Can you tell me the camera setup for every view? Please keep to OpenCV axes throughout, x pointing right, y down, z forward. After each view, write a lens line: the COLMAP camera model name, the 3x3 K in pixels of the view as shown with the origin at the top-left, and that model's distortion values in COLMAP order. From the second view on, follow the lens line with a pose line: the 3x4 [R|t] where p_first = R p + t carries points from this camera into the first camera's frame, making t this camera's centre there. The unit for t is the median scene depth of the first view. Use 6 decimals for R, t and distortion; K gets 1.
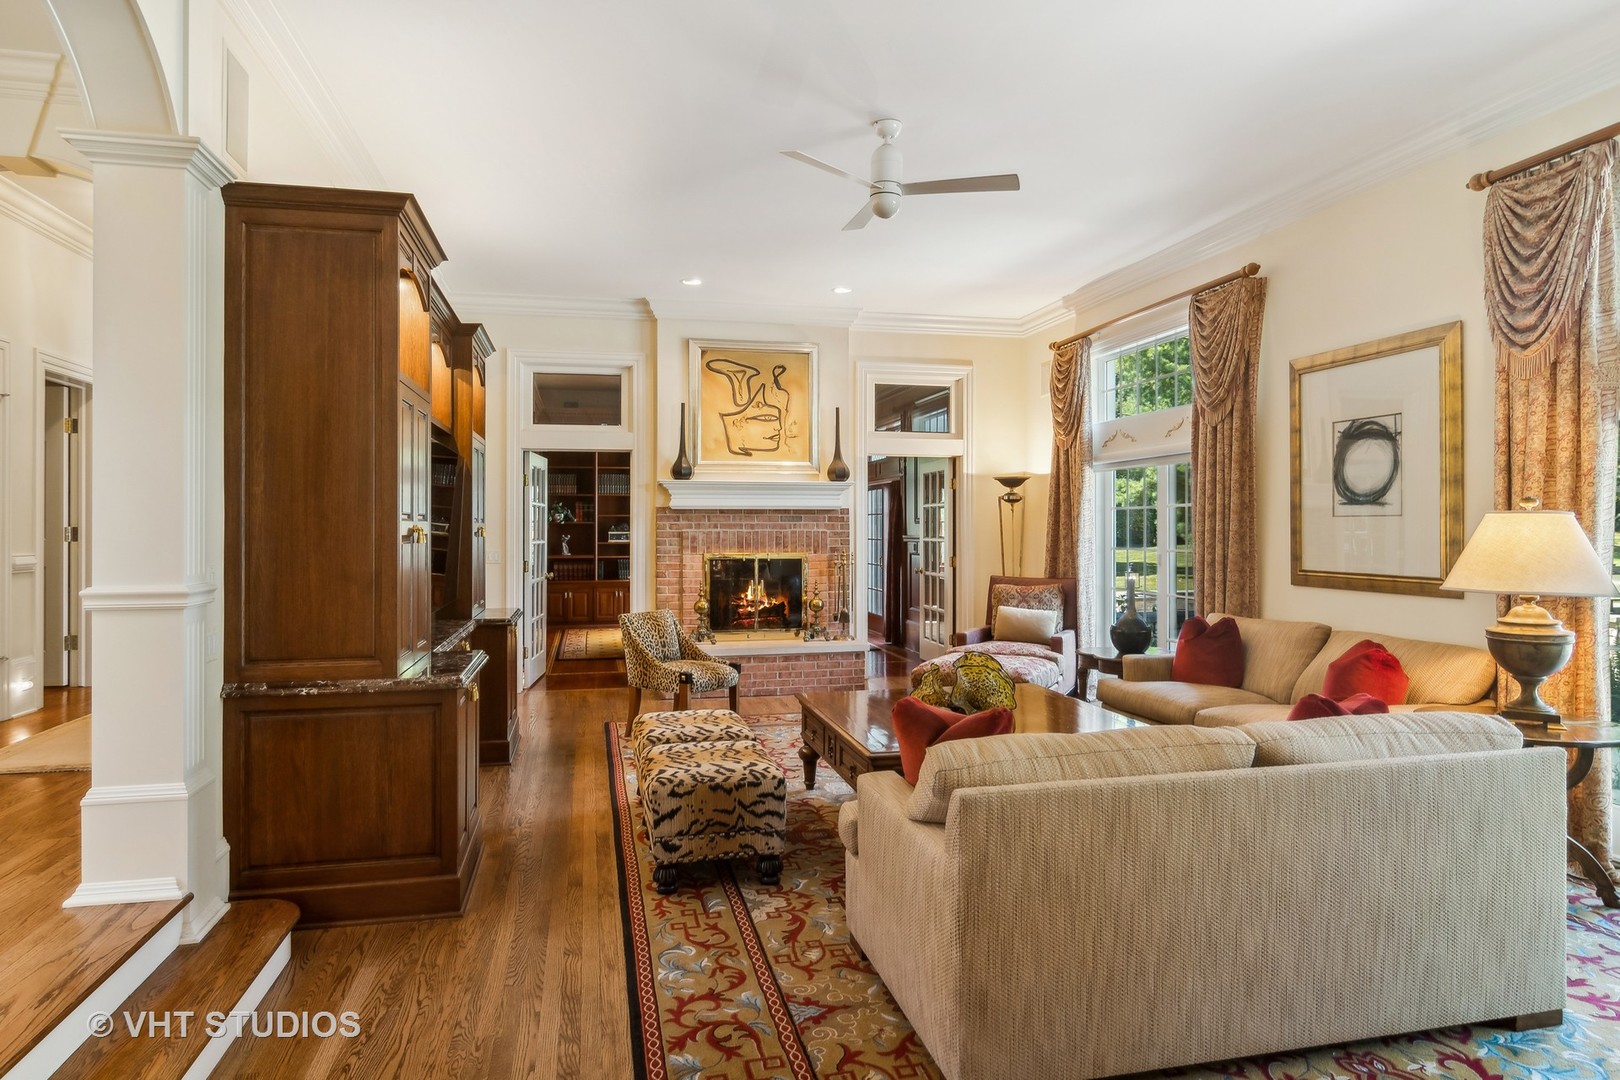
lens RADIAL K [[916.6, 0, 808.5], [0, 916.6, 536.7], [0, 0, 1]] dist [0.001275, 0.000255]
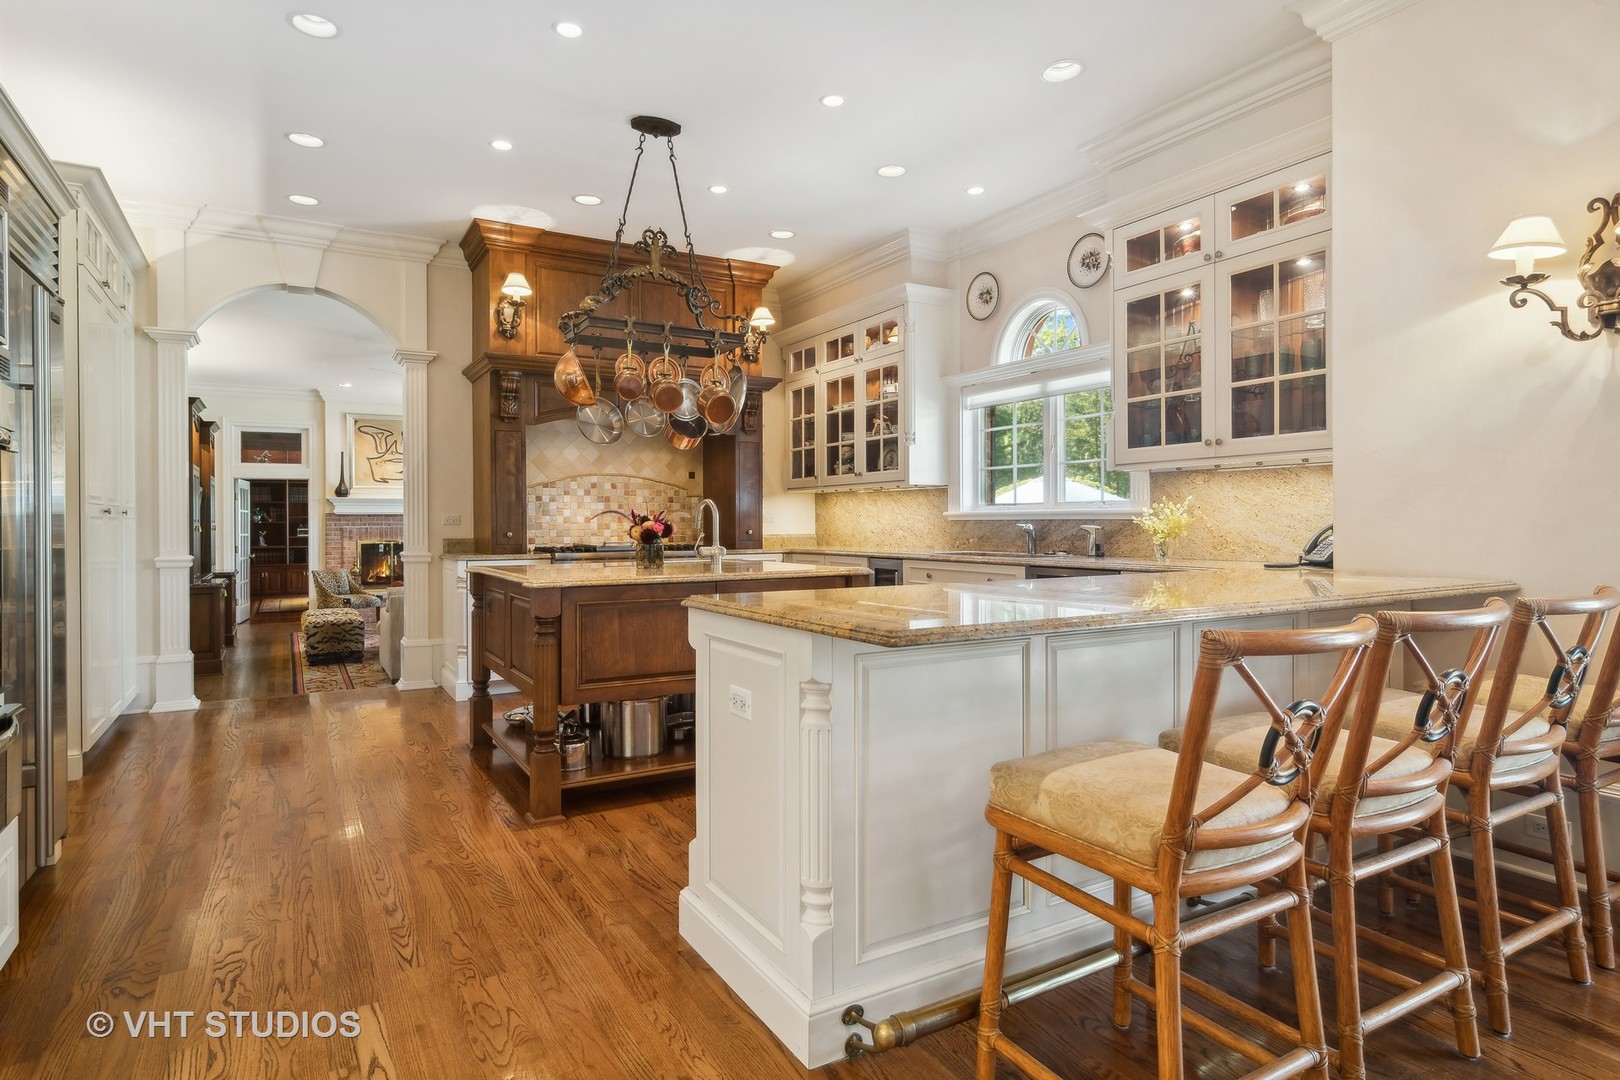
lens RADIAL K [[891.9, 0, 809.8], [0, 891.9, 534.8], [0, 0, 1]] dist [0.001761, -0.000419]
pose [[0.956563, -0.006648, 0.291451, 0.204399], [0.006589, 0.999978, 0.001184, 0.011151], [-0.291452, 0.000788, 0.956585, -0.814641]]
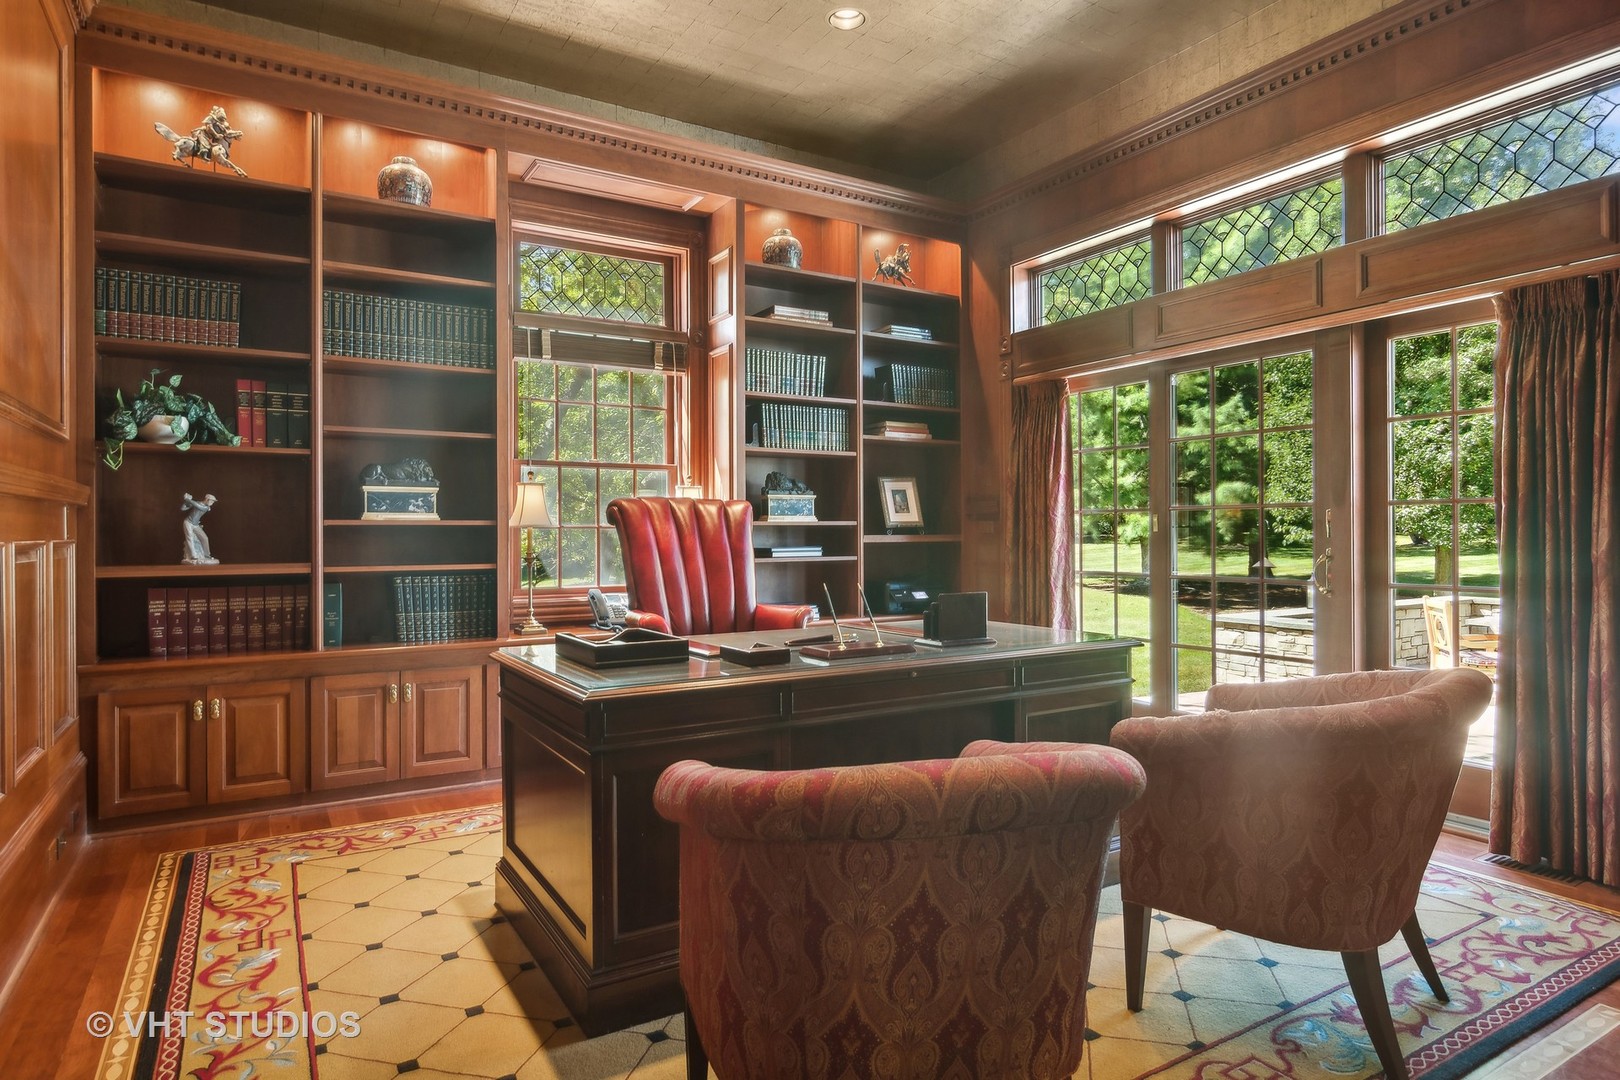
lens RADIAL K [[916.6, 0, 807.3], [0, 916.6, 533.4], [0, 0, 1]] dist [0.001275, 0.000255]
pose [[0.952746, -0.006820, 0.303692, -0.271244], [0.006699, 0.999977, 0.001440, 0.017520], [-0.303694, 0.000662, 0.952769, 1.063711]]
